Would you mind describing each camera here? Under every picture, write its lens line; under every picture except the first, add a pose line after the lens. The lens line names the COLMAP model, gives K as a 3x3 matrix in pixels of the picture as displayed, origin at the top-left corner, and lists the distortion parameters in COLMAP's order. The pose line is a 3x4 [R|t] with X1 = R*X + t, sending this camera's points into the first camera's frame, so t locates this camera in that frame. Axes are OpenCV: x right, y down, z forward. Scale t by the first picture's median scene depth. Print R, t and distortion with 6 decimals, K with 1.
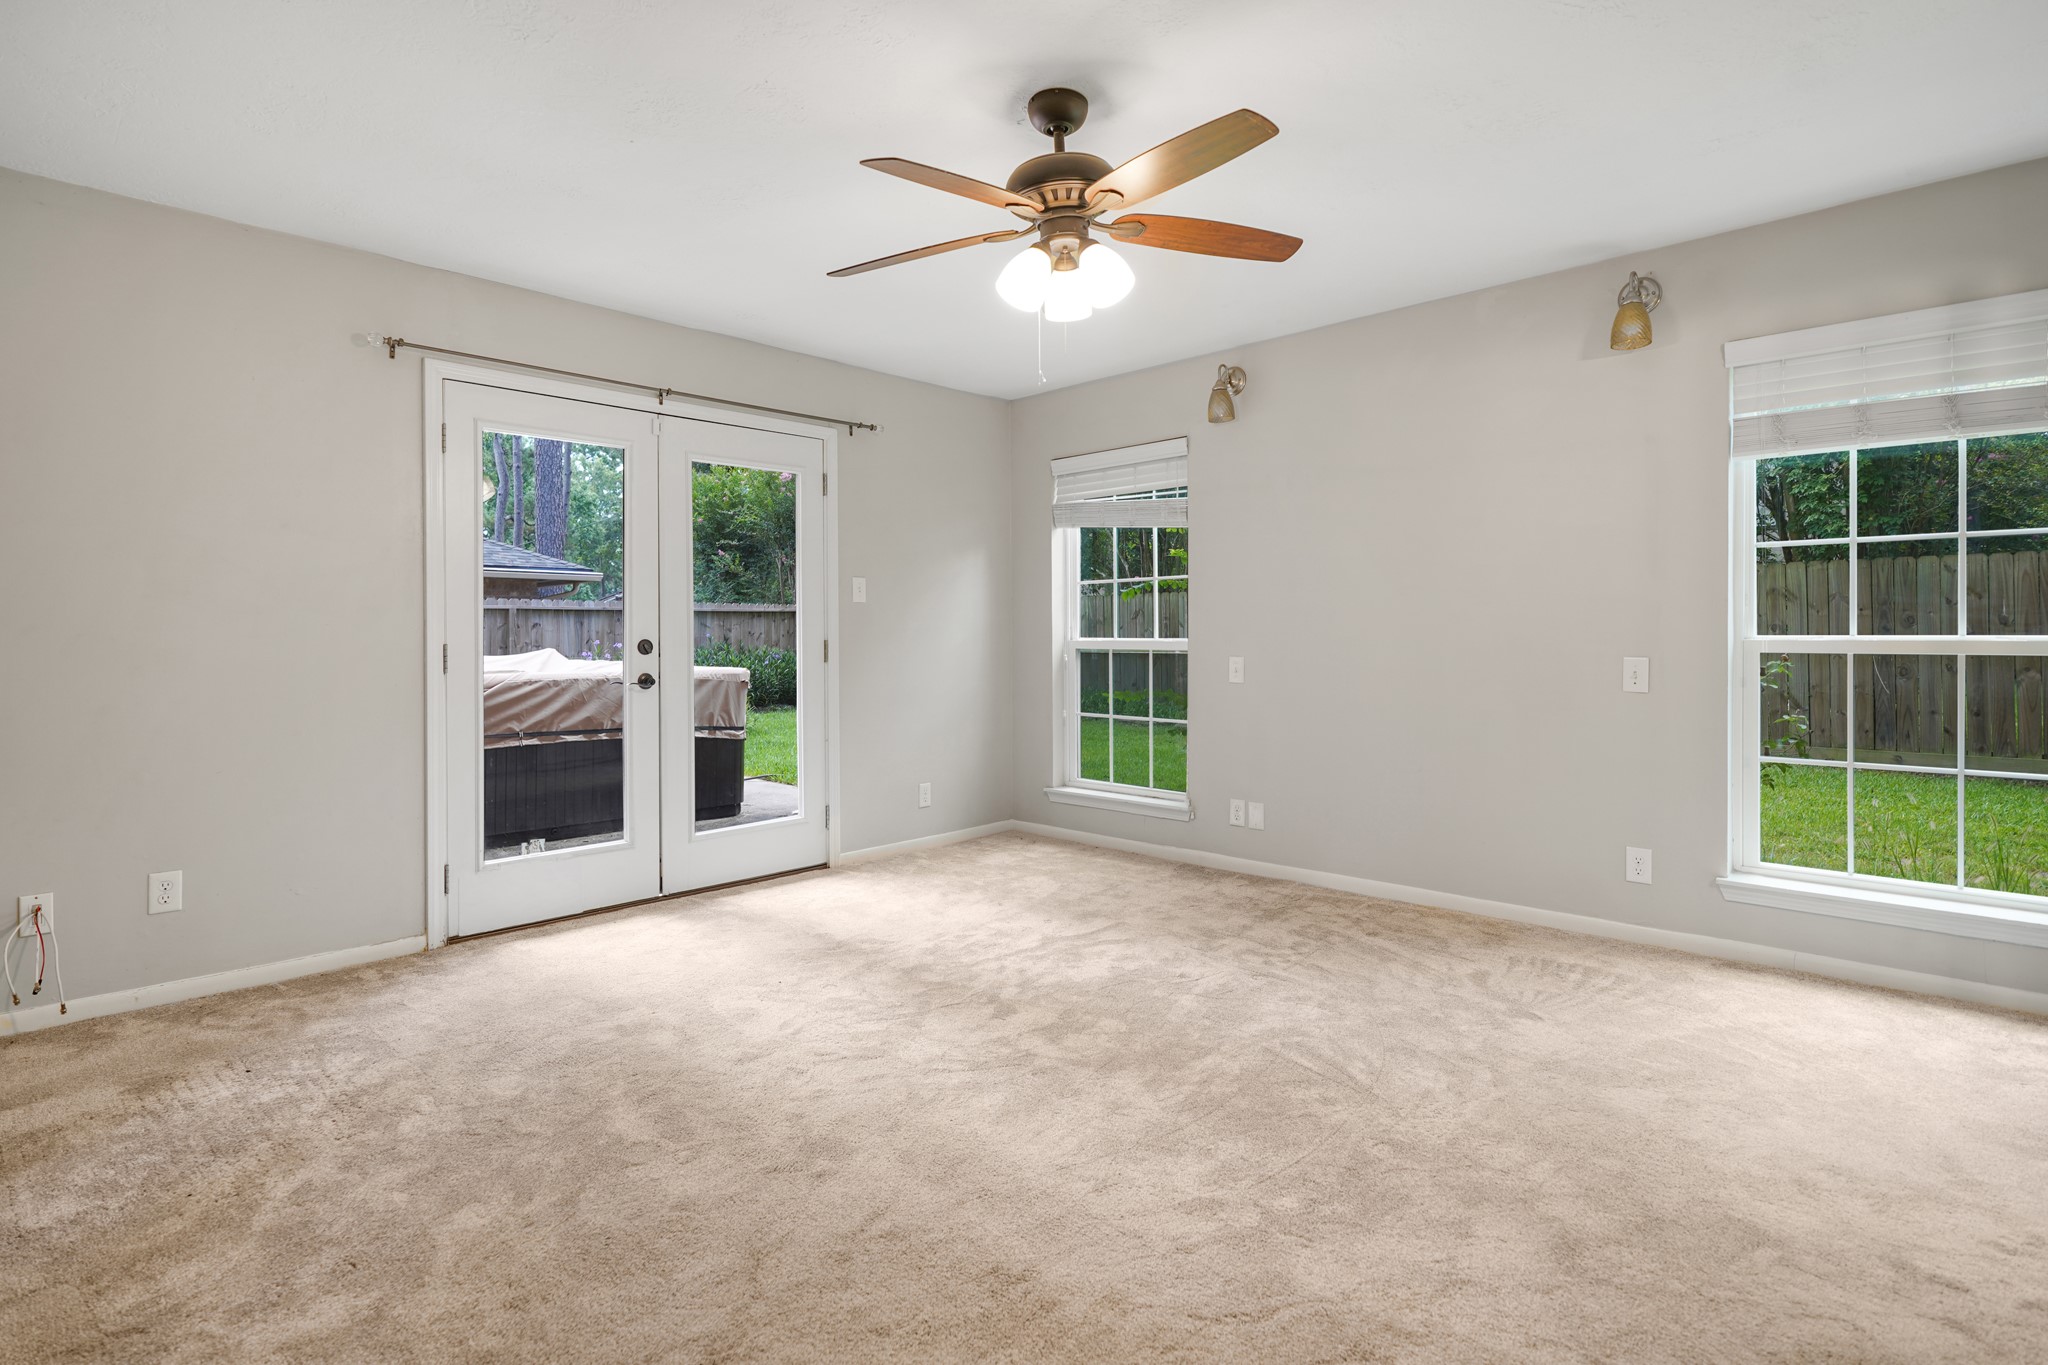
lens RADIAL K [[947.8, 0, 1021.2], [0, 947.8, 643.1], [0, 0, 1]] dist [-0.003841, -0.000464]
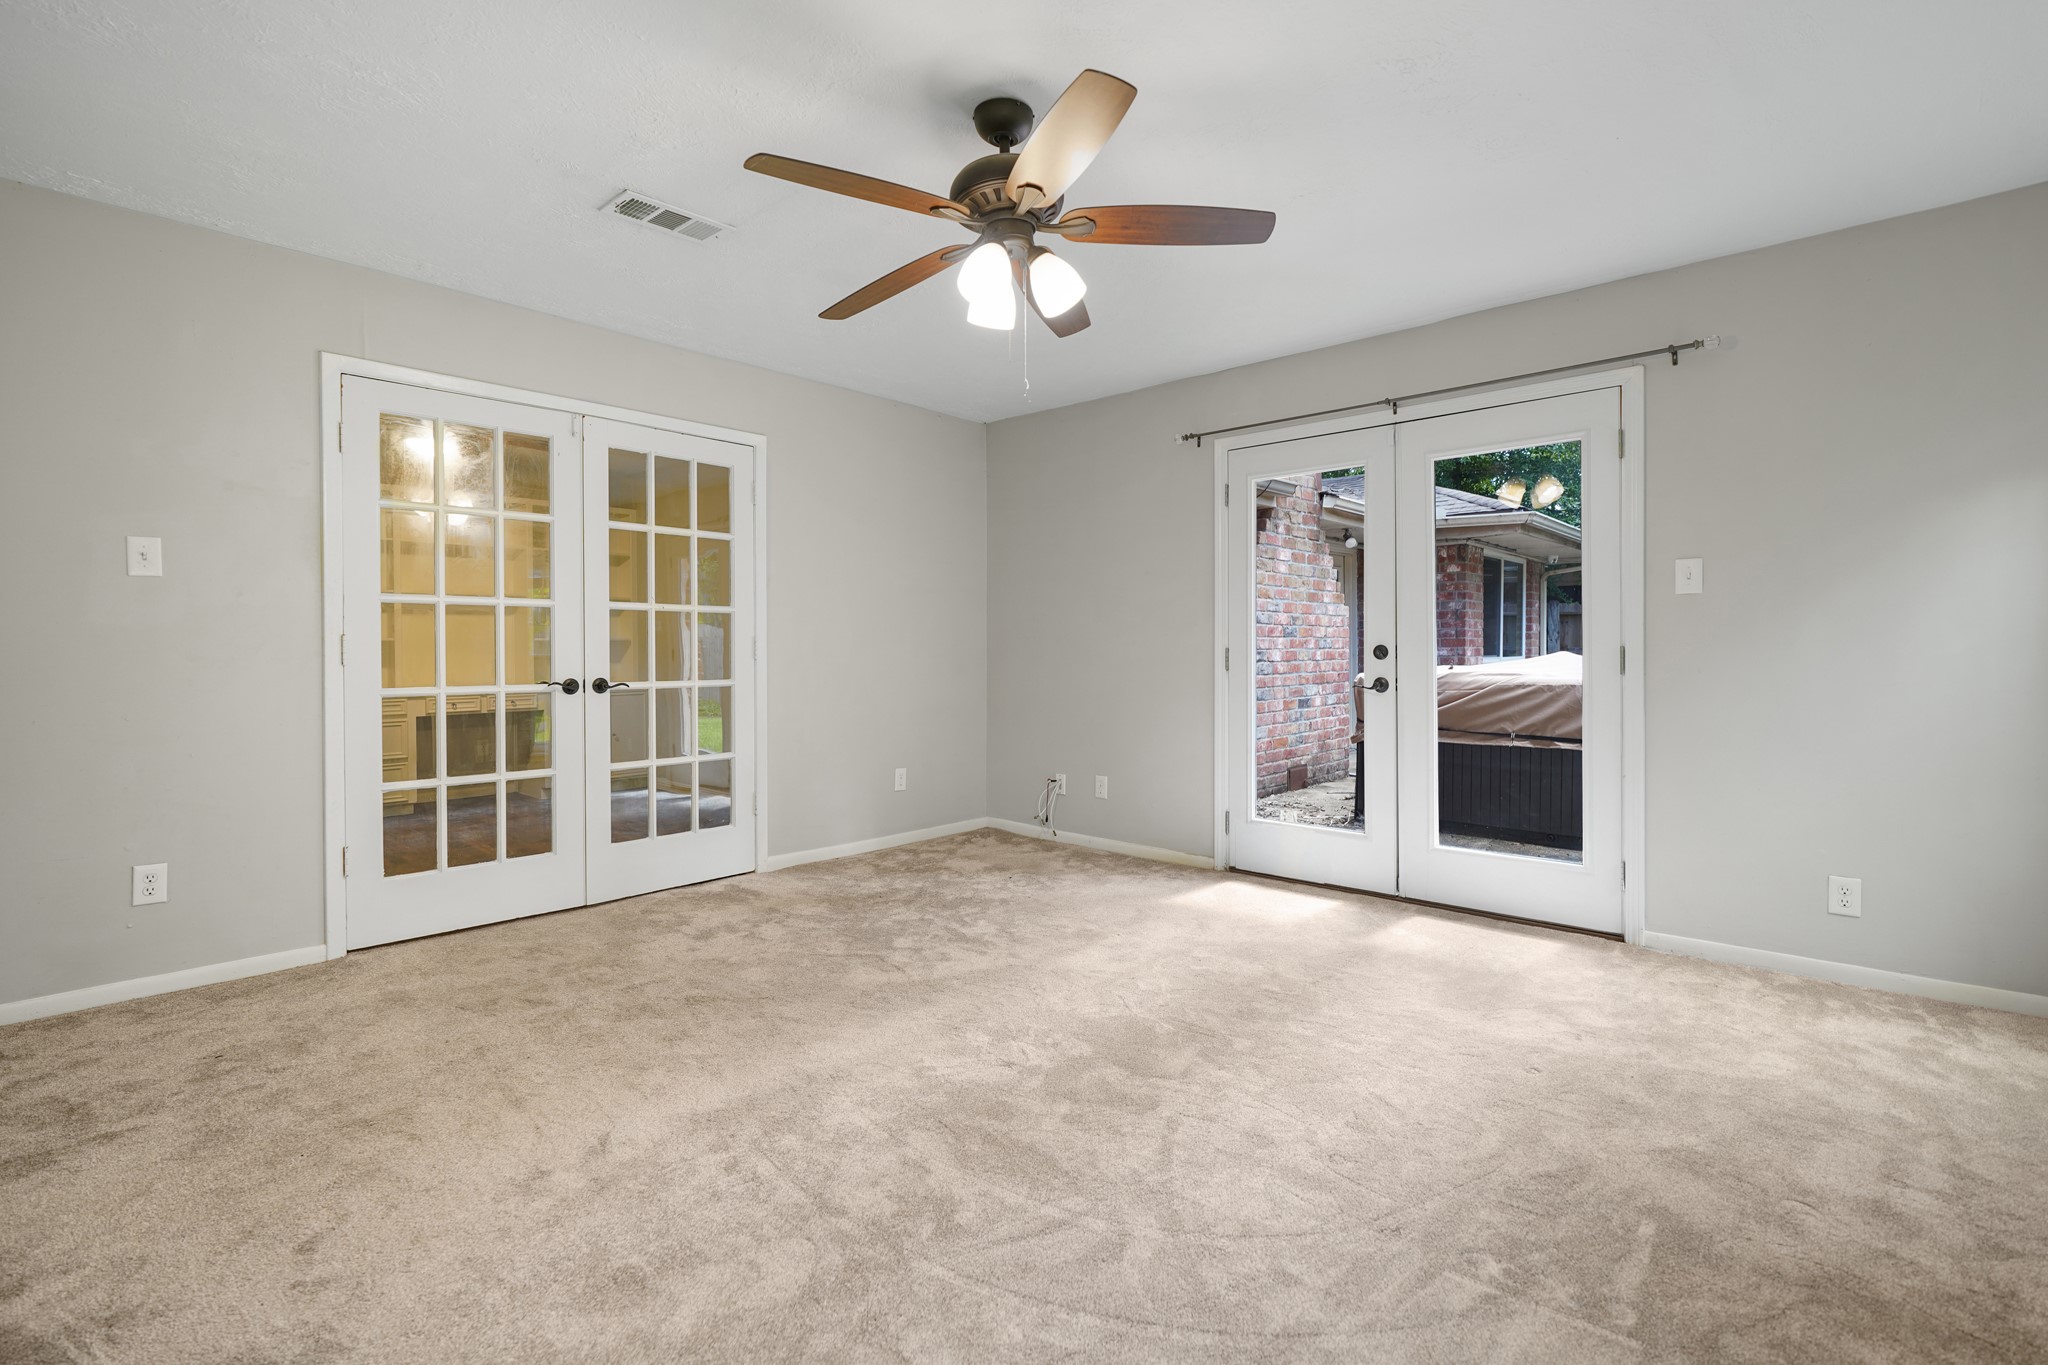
lens RADIAL K [[947.8, 0, 1021.2], [0, 947.8, 643.1], [0, 0, 1]] dist [-0.003841, -0.000464]
pose [[0.060552, 0.003503, -0.998159, 0.497902], [-0.001298, 0.999993, 0.003430, -0.007037], [0.998164, 0.001088, 0.060556, 0.434237]]
